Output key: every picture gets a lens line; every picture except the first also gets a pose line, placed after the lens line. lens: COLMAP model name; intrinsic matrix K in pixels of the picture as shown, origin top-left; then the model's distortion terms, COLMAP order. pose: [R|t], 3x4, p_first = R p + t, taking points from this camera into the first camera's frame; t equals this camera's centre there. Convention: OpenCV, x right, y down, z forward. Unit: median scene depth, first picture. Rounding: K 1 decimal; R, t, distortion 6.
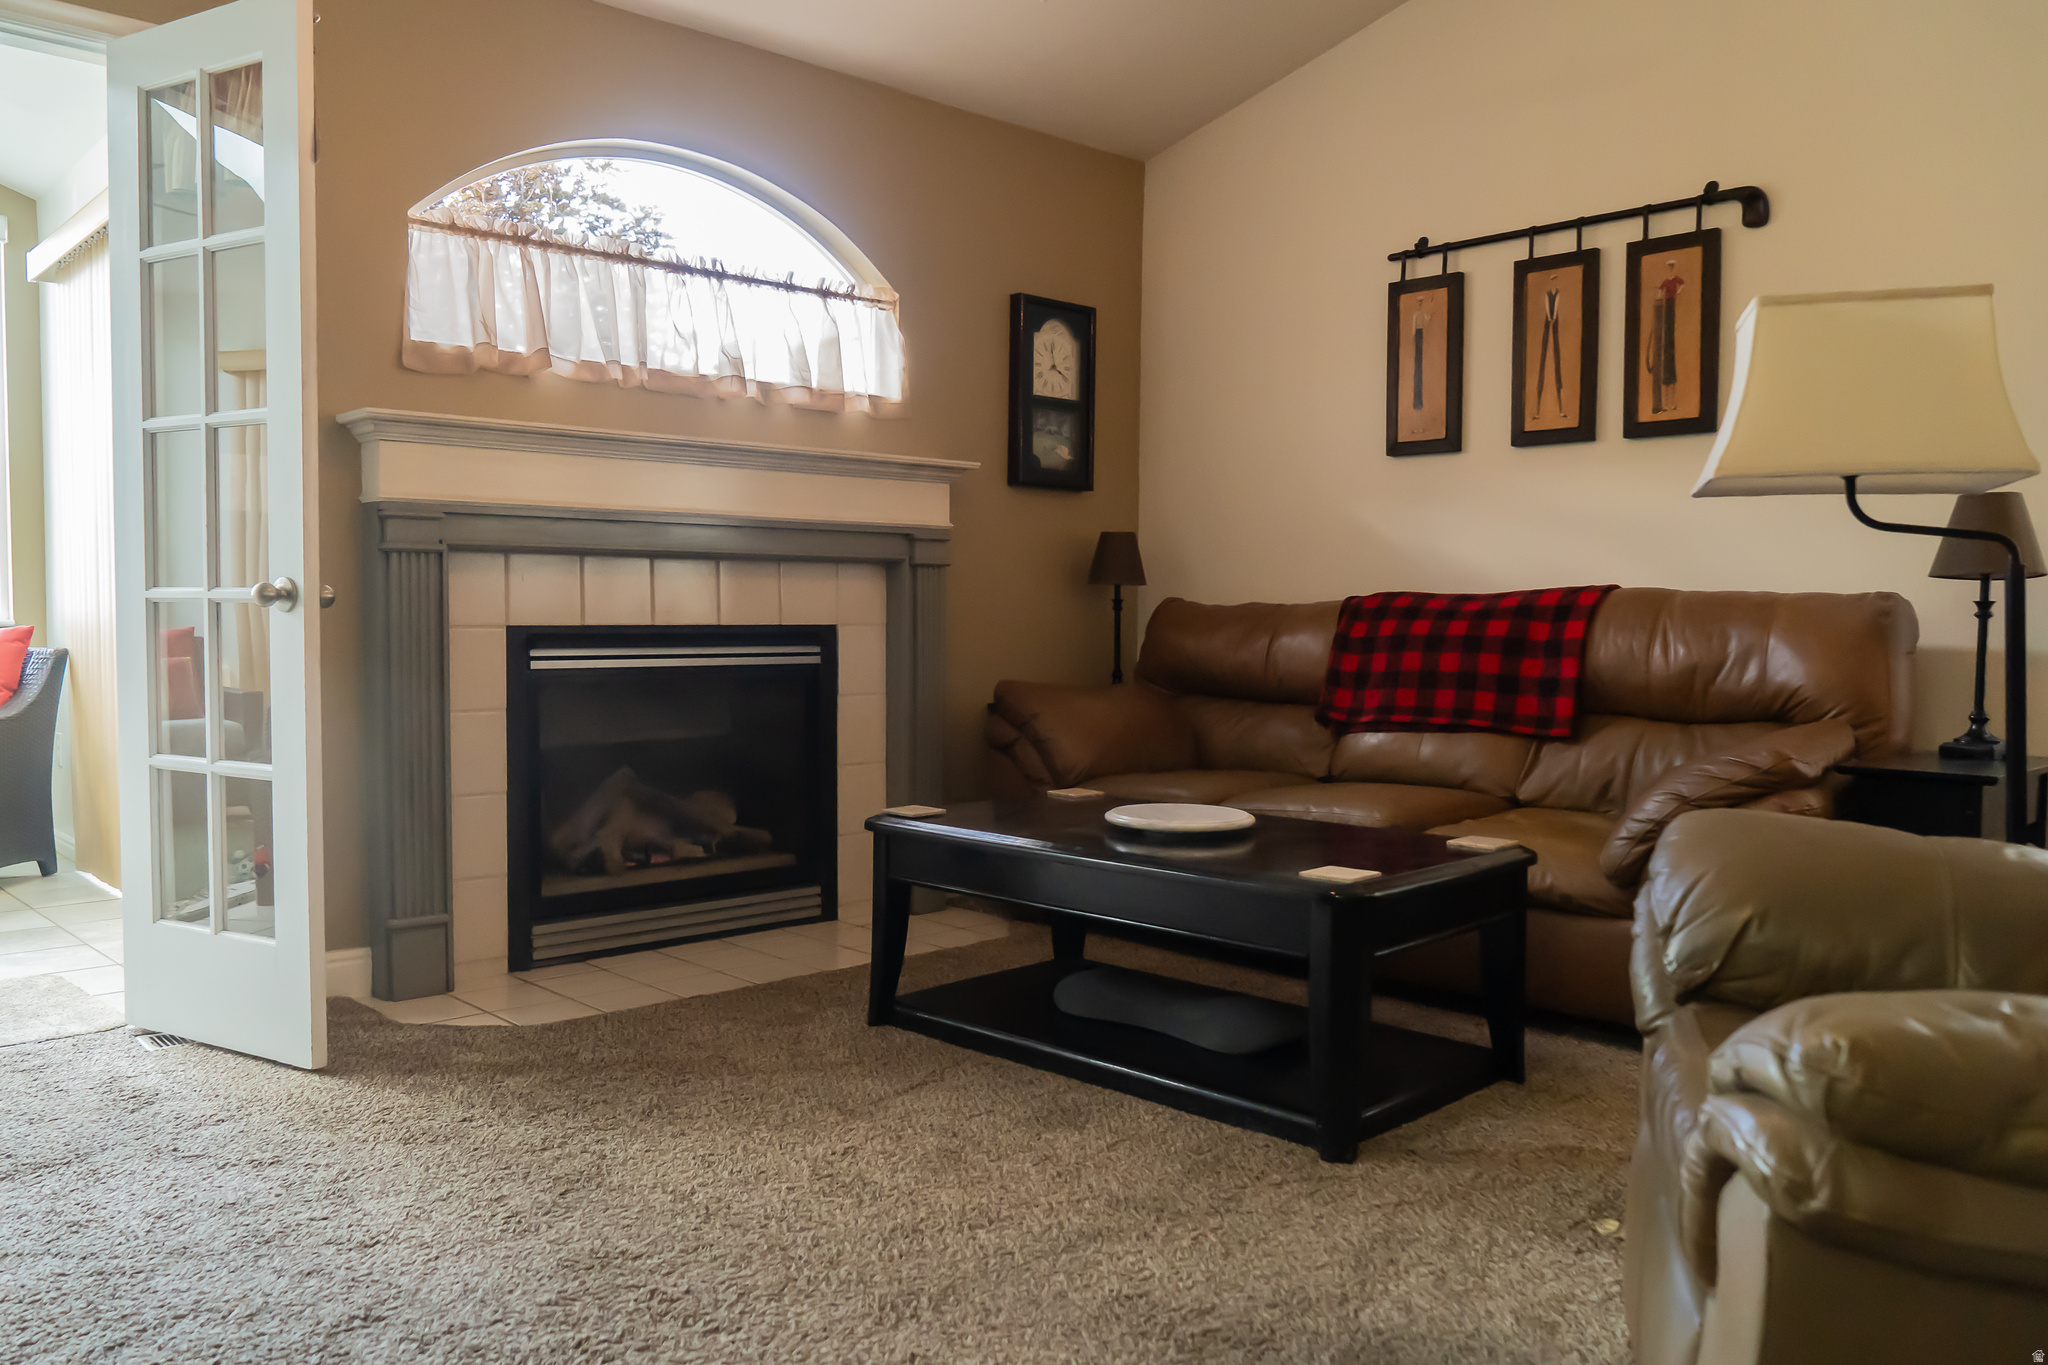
lens RADIAL K [[1521.4, 0, 992.8], [0, 1521.4, 689.4], [0, 0, 1]] dist [-0.020537, 0.003115]
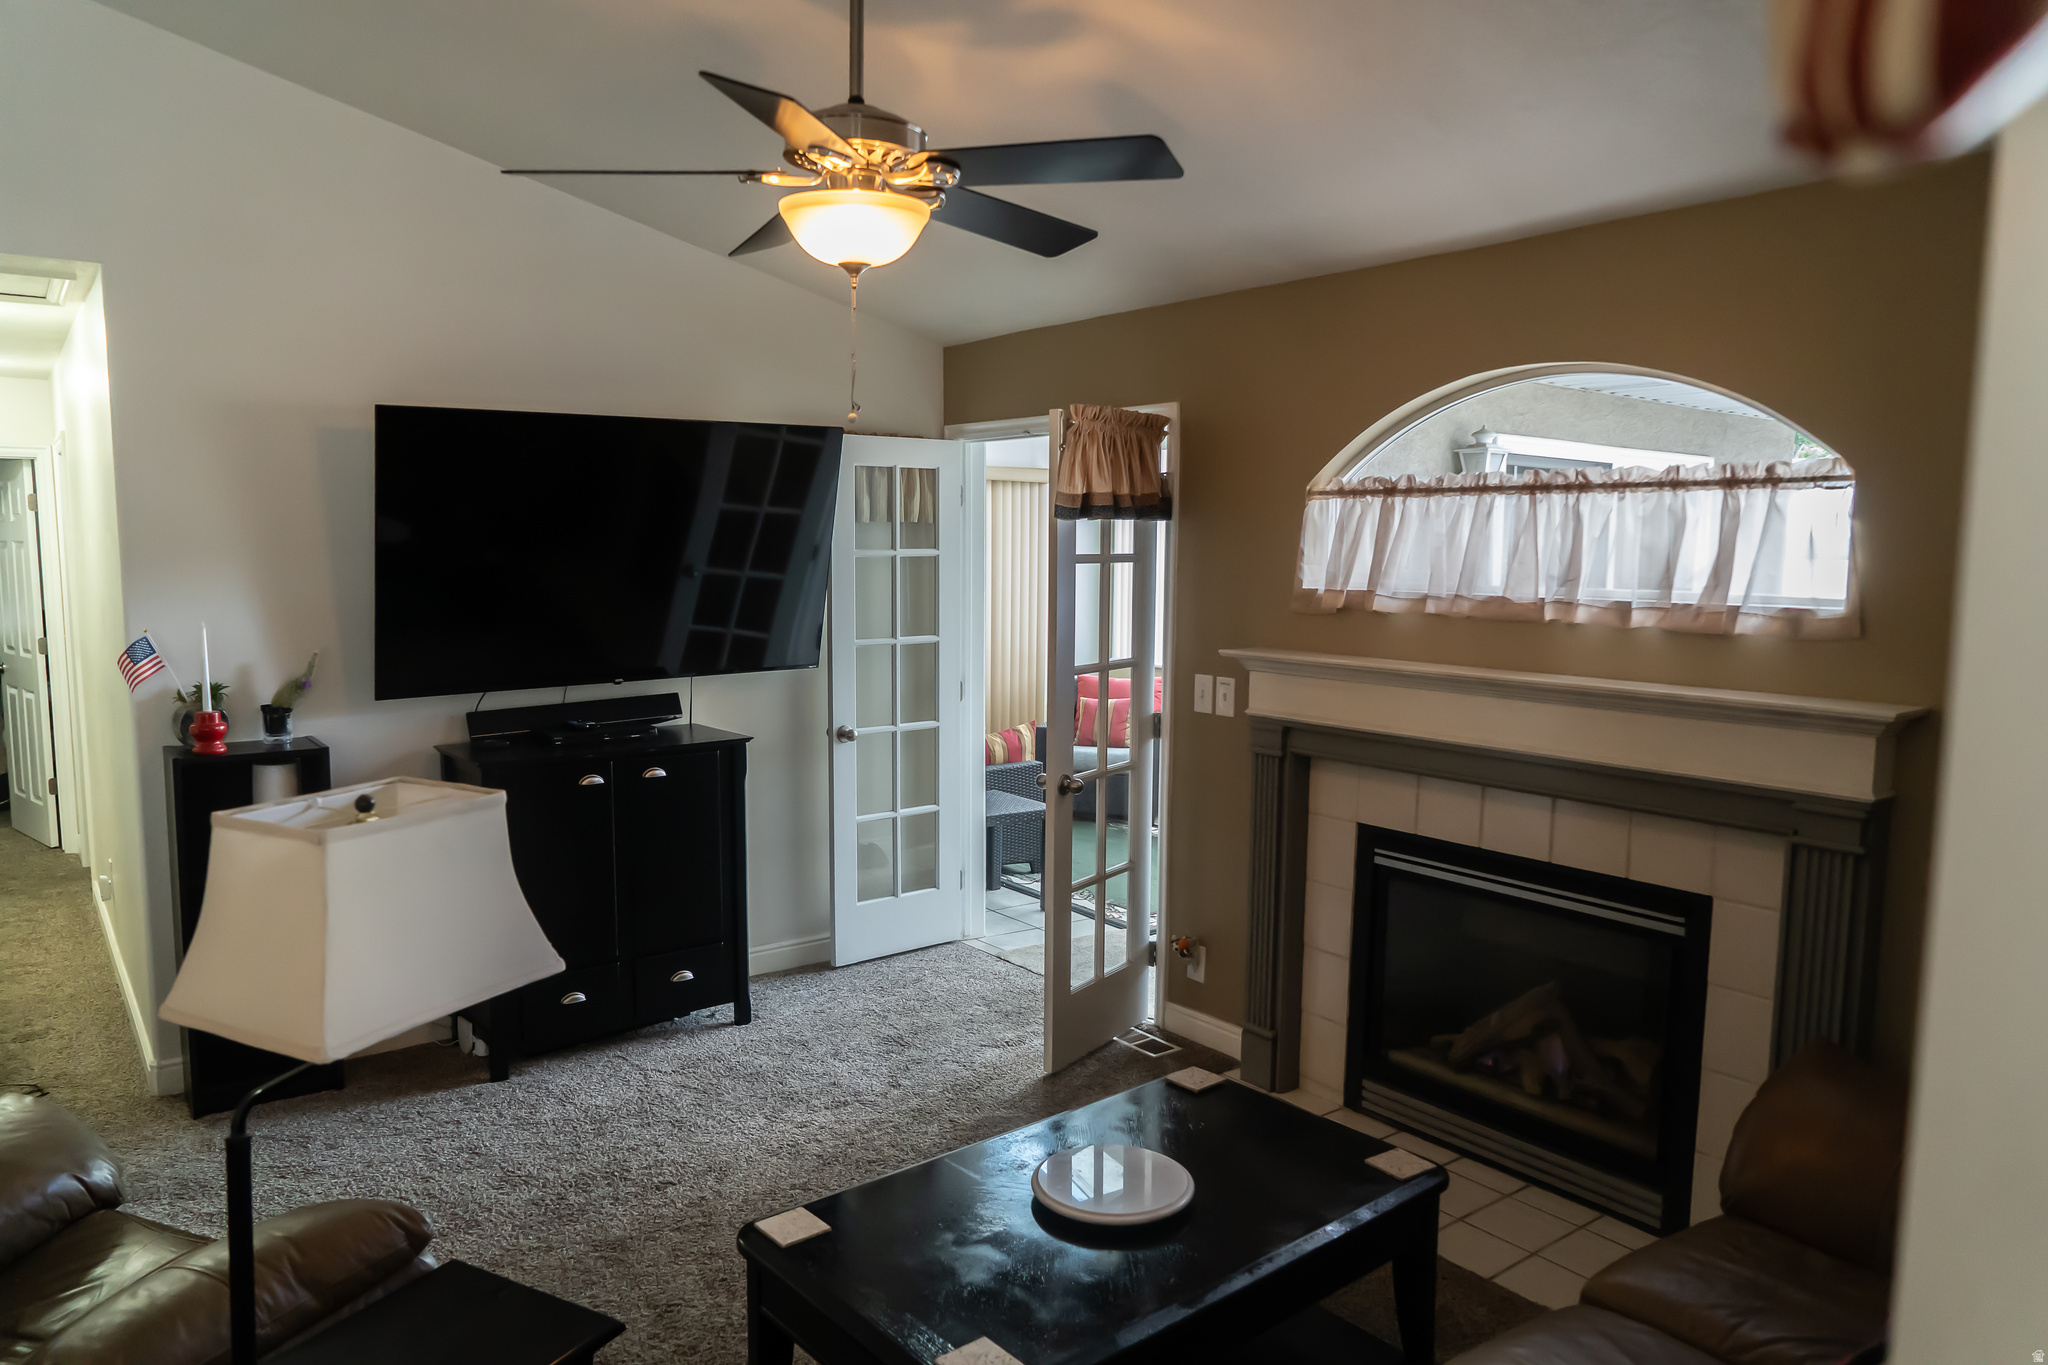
lens RADIAL K [[1419.0, 0, 1024.0], [0, 1419.0, 682.5], [0, 0, 1]] dist [-0.037225, -0.001983]
pose [[-0.114317, 0.107398, -0.987622, 0.711731], [-0.056189, 0.991849, 0.114362, -0.237100], [0.991854, 0.068567, -0.107350, 0.775569]]
